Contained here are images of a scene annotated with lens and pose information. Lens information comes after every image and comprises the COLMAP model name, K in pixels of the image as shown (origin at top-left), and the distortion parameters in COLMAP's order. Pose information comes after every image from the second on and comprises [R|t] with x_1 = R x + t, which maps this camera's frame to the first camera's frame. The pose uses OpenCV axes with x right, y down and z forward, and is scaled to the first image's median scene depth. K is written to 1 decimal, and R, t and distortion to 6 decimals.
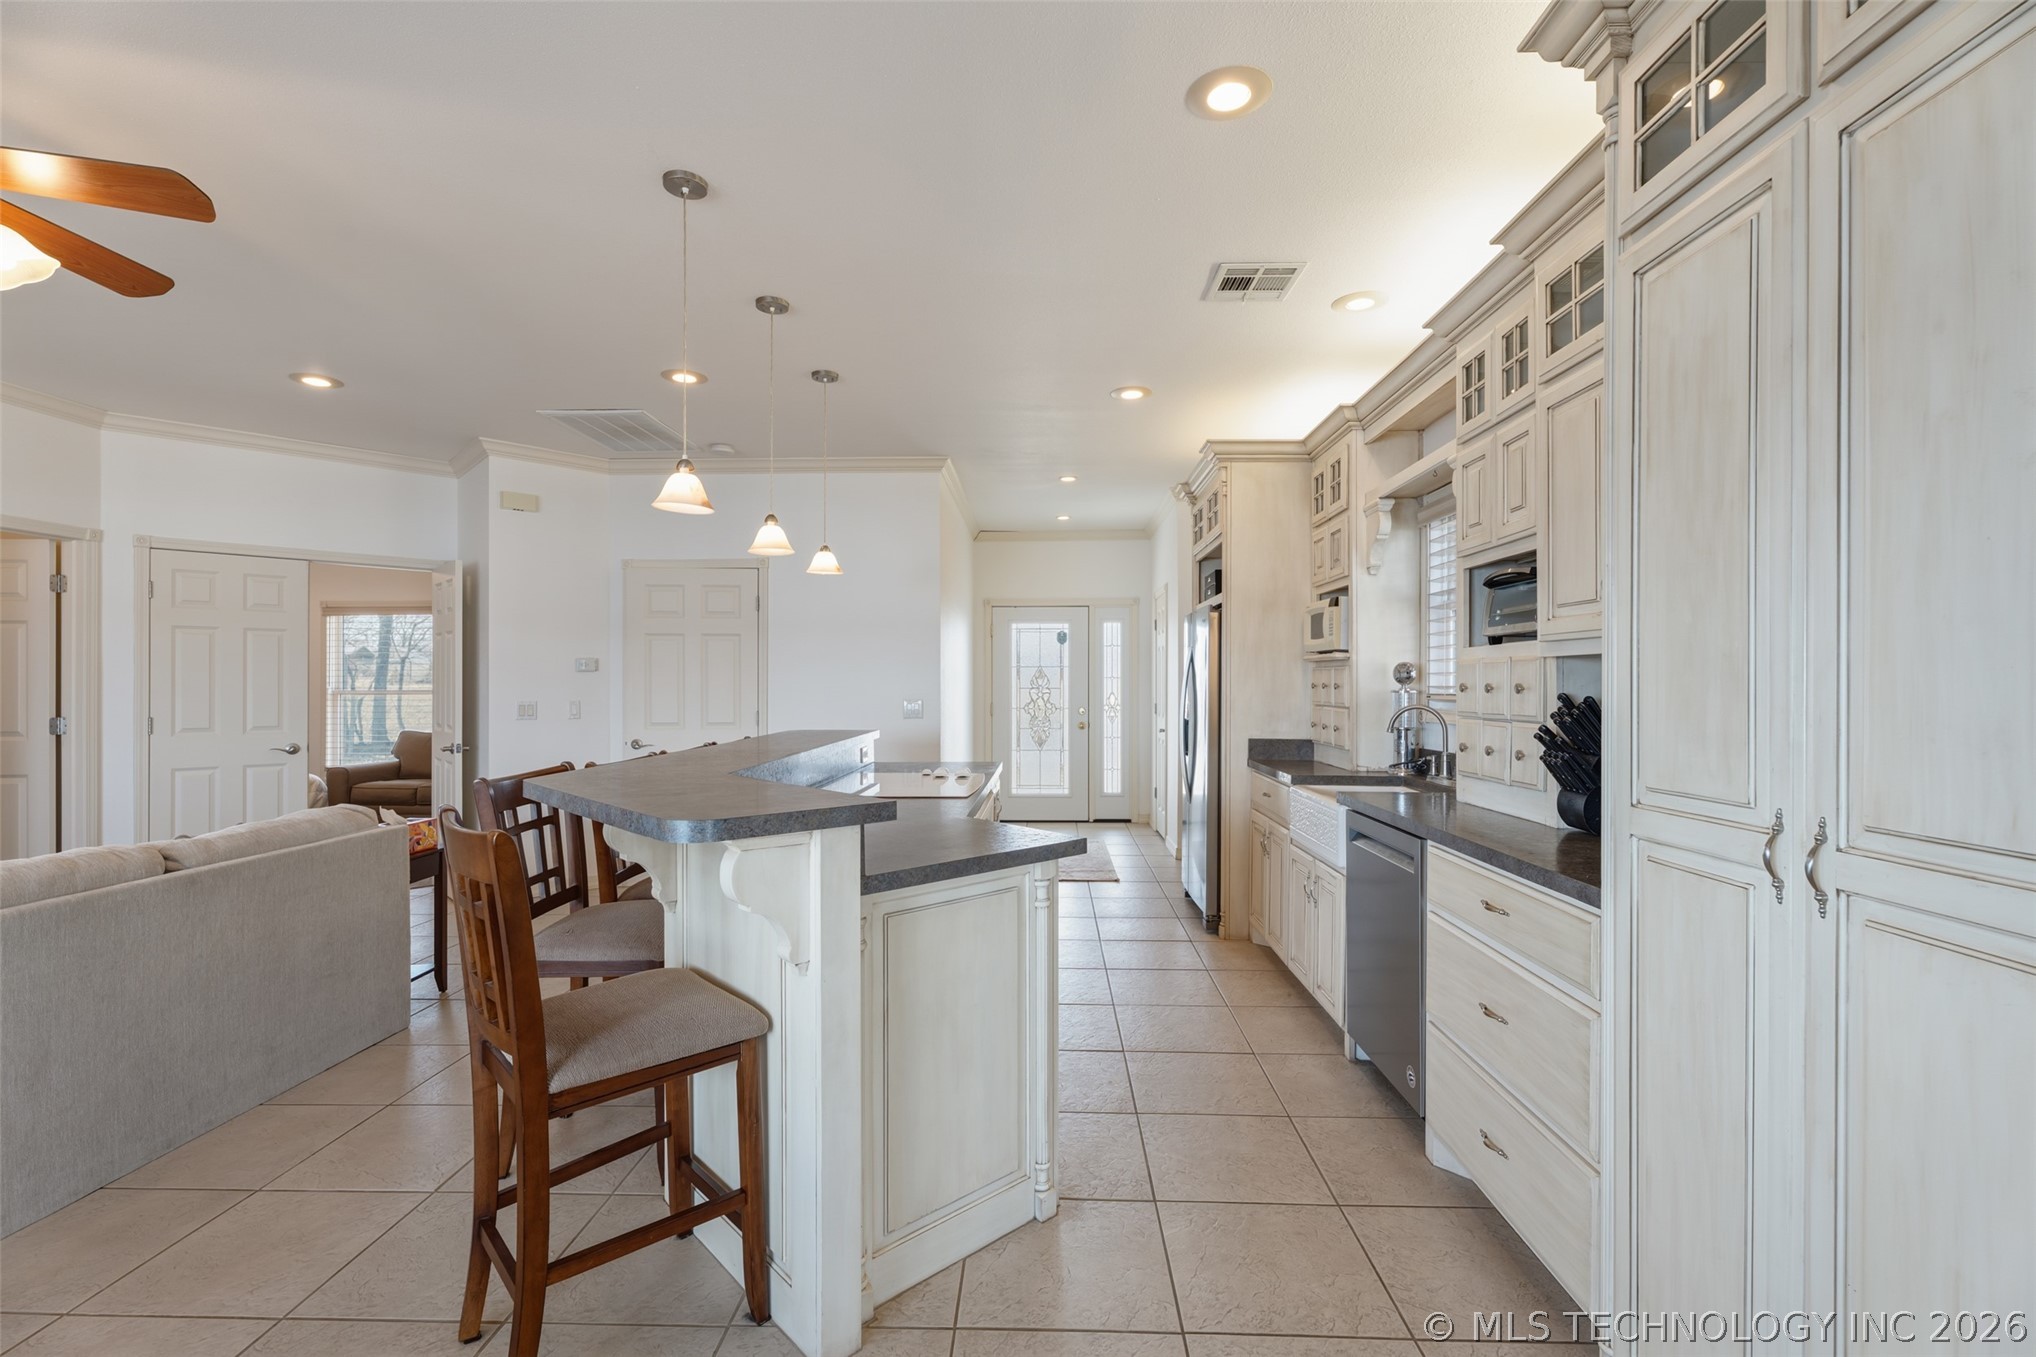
lens RADIAL K [[910.8, 0, 1026.4], [0, 910.8, 683.8], [0, 0, 1]] dist [0.001099, 0.002023]
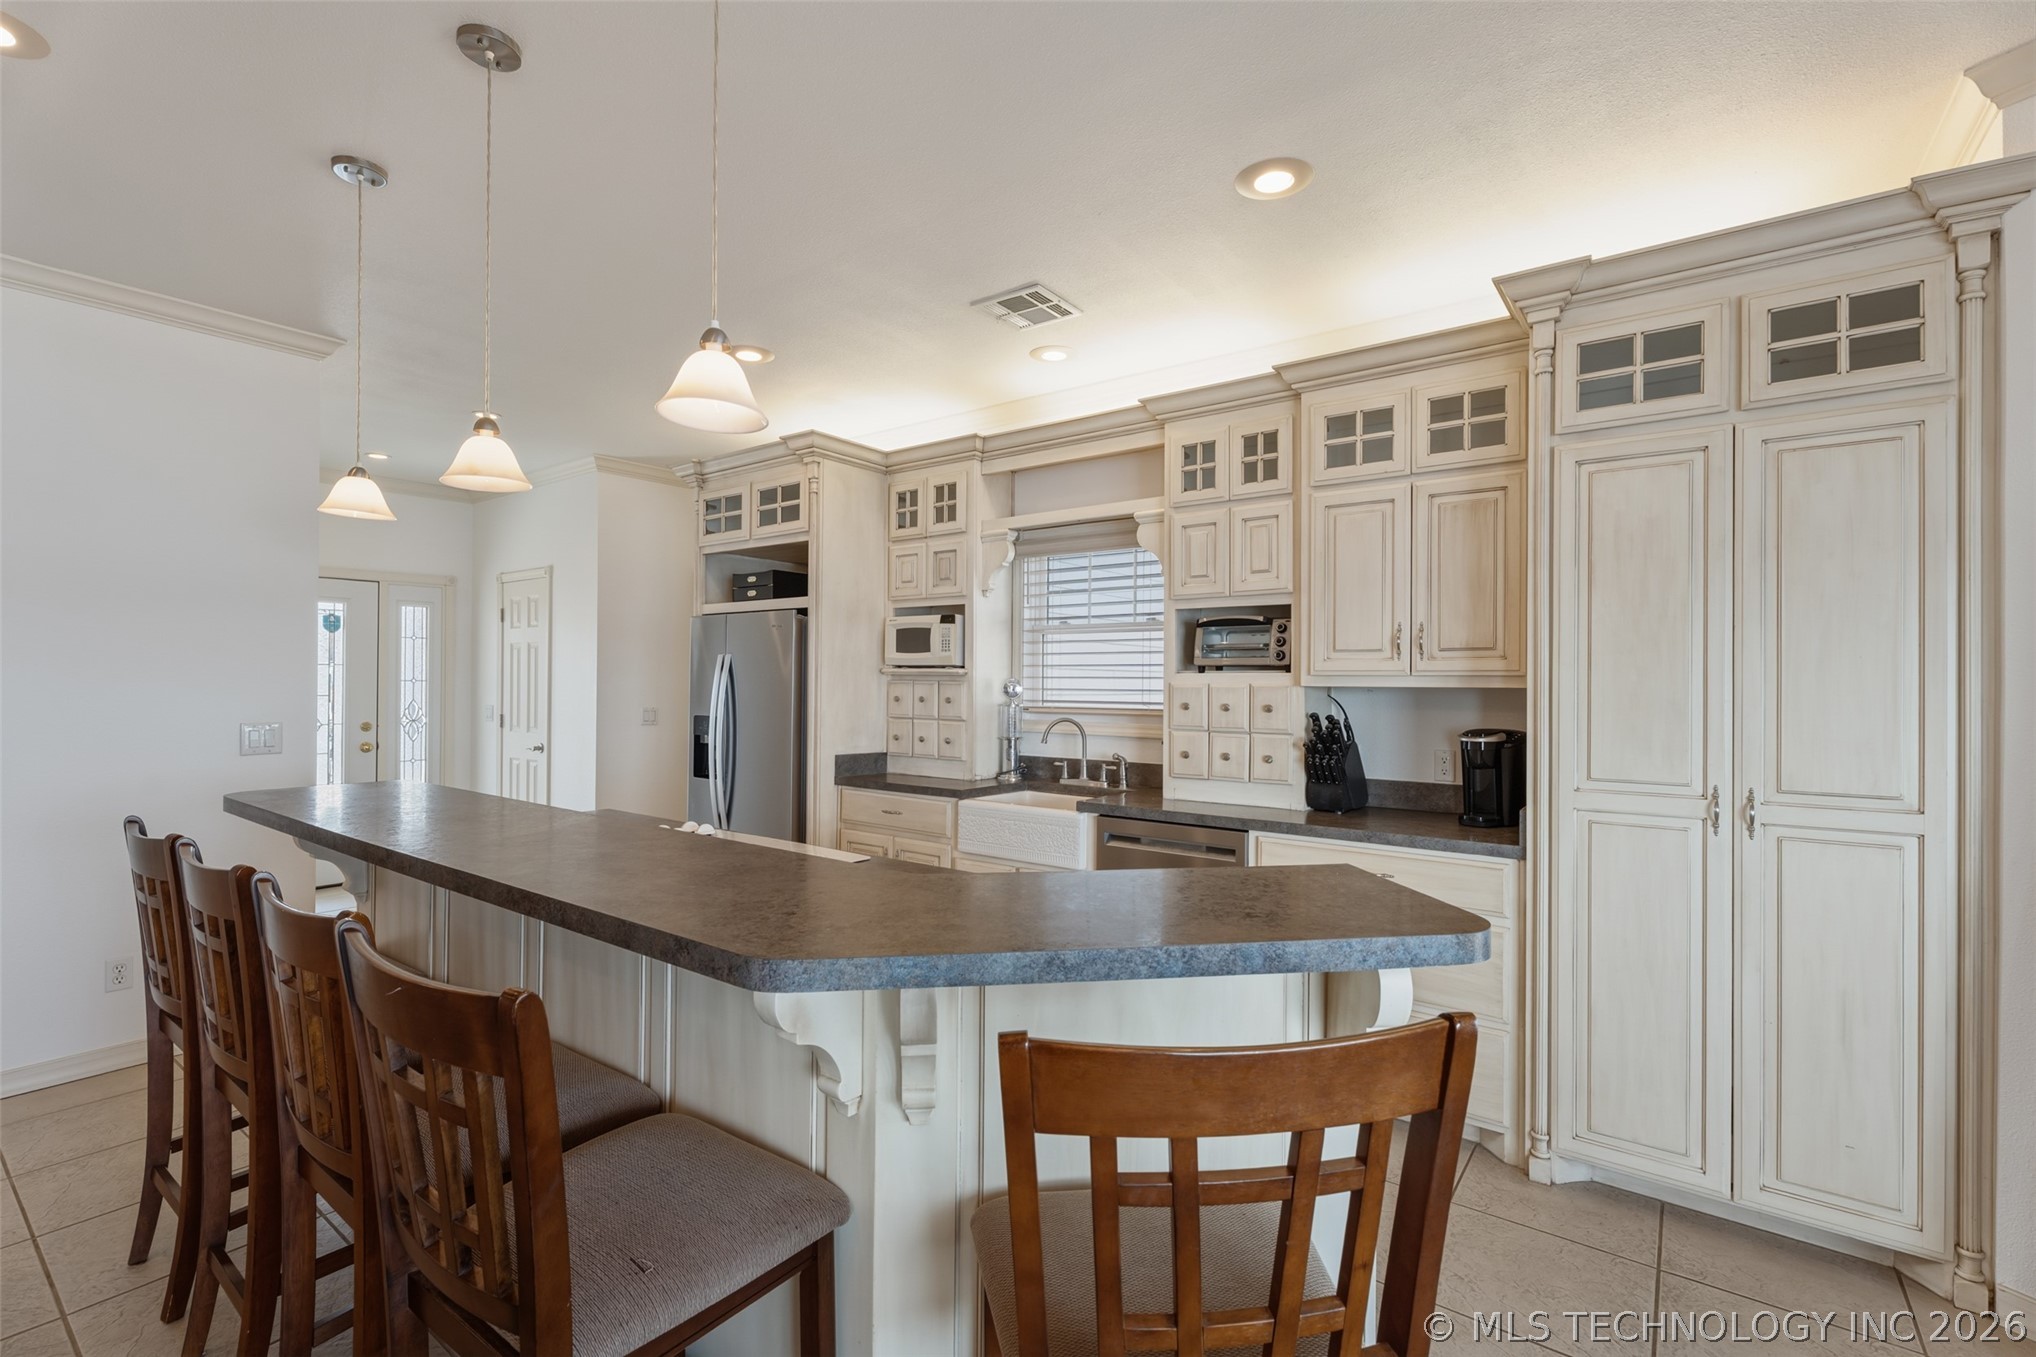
lens RADIAL K [[910.8, 0, 1014.4], [0, 910.8, 681.2], [0, 0, 1]] dist [0.001099, 0.002023]
pose [[0.576107, 0.004253, 0.817363, -0.613832], [-0.007173, 0.999974, -0.000148, -0.025833], [-0.817343, -0.005777, 0.576123, 0.444738]]
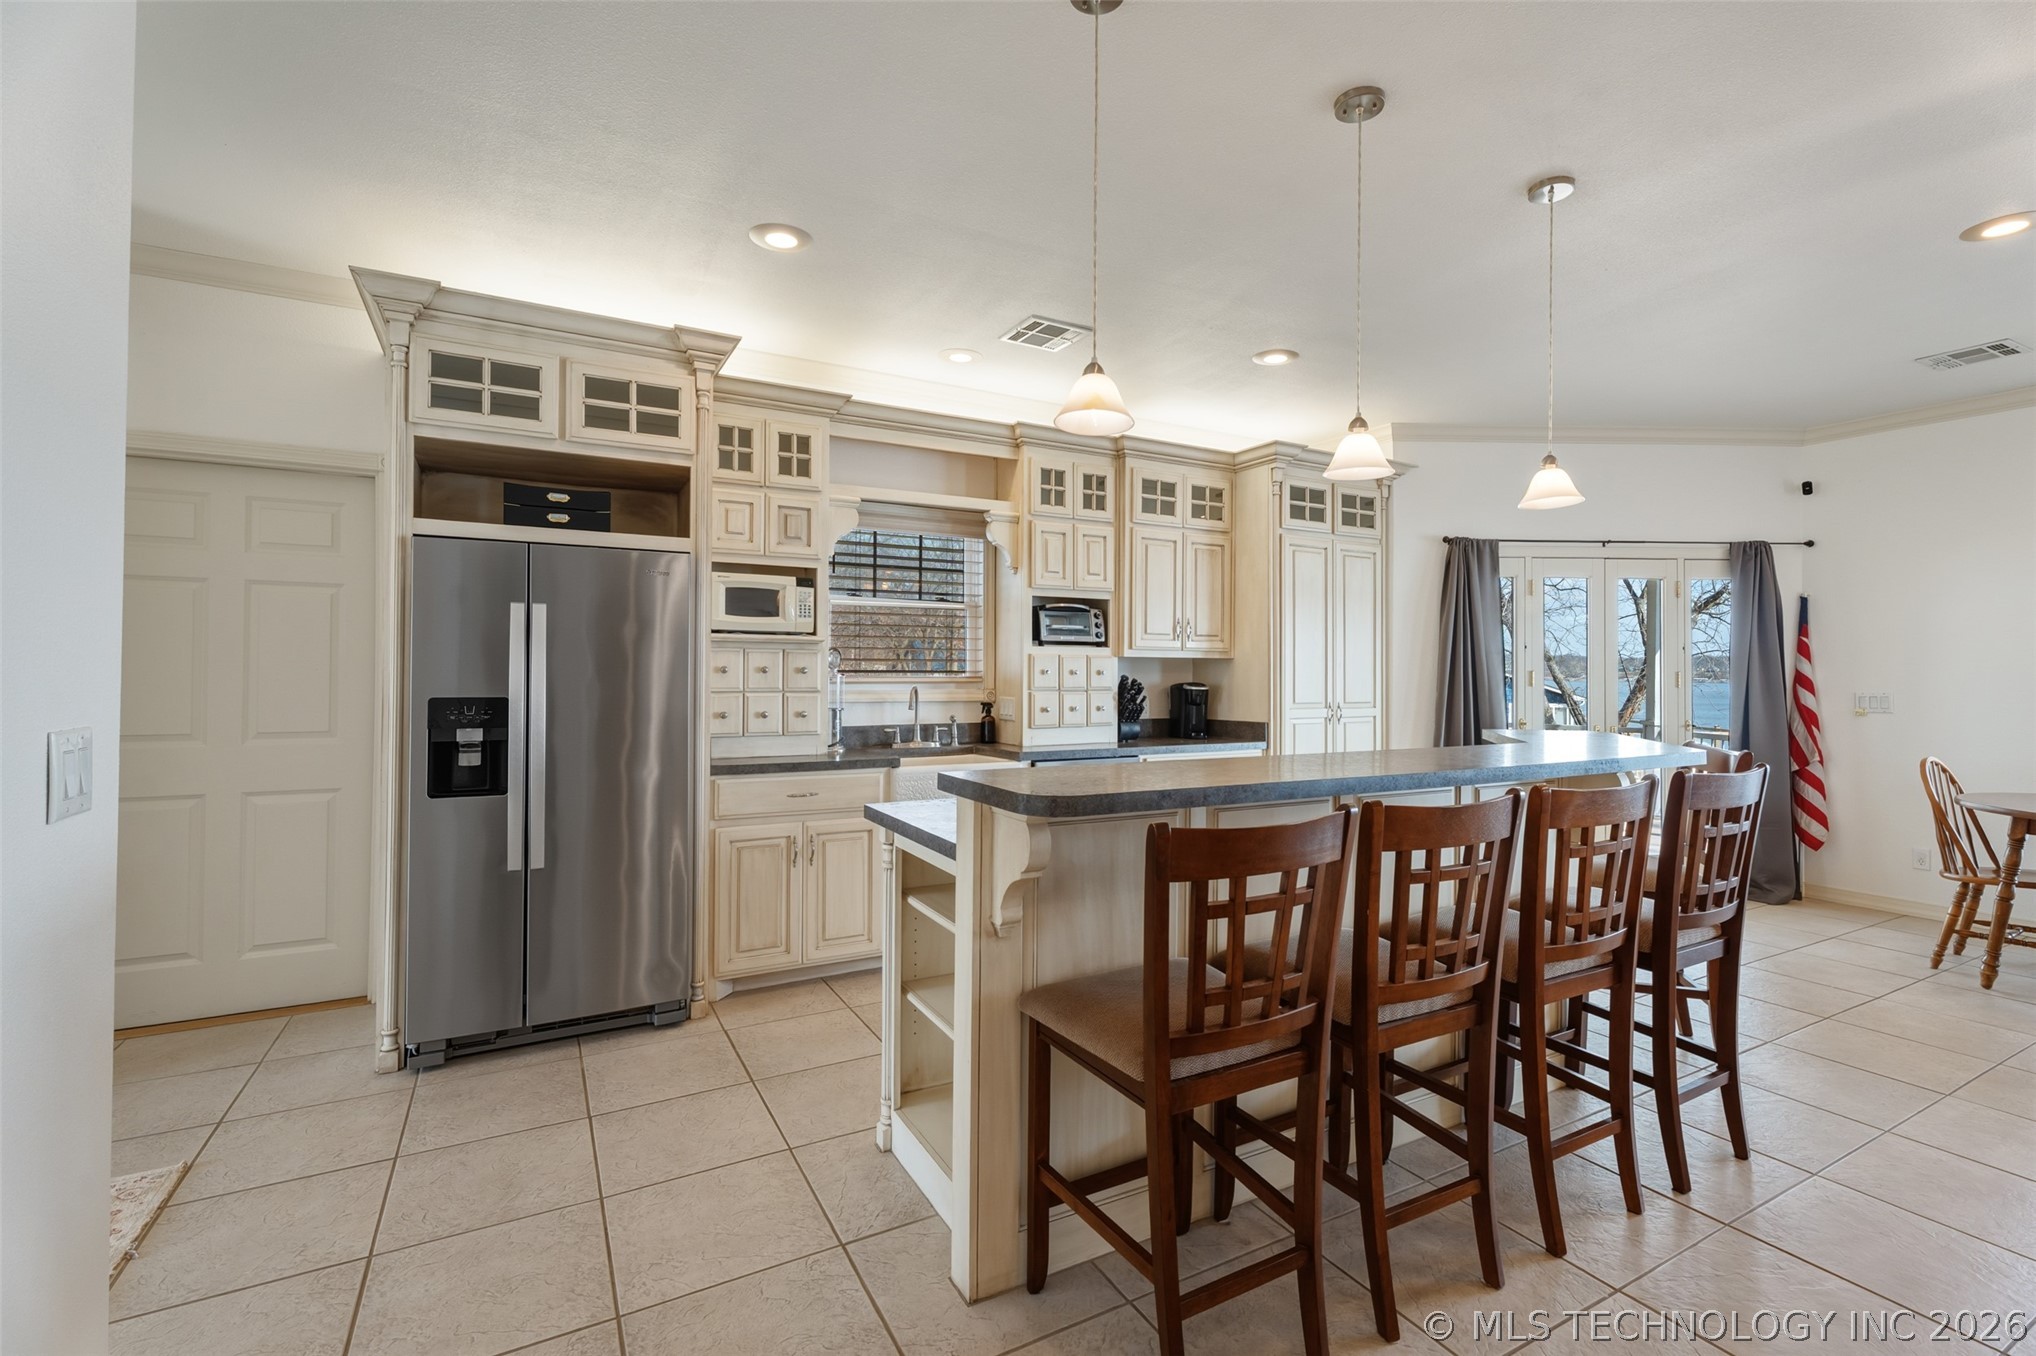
lens RADIAL K [[910.8, 0, 1014.2], [0, 910.8, 672.2], [0, 0, 1]] dist [0.001099, 0.002023]
pose [[-0.514834, 0.007340, 0.857258, -0.788223], [-0.000067, 0.999963, -0.008603, 0.017188], [-0.857290, -0.004487, -0.514815, 1.729645]]
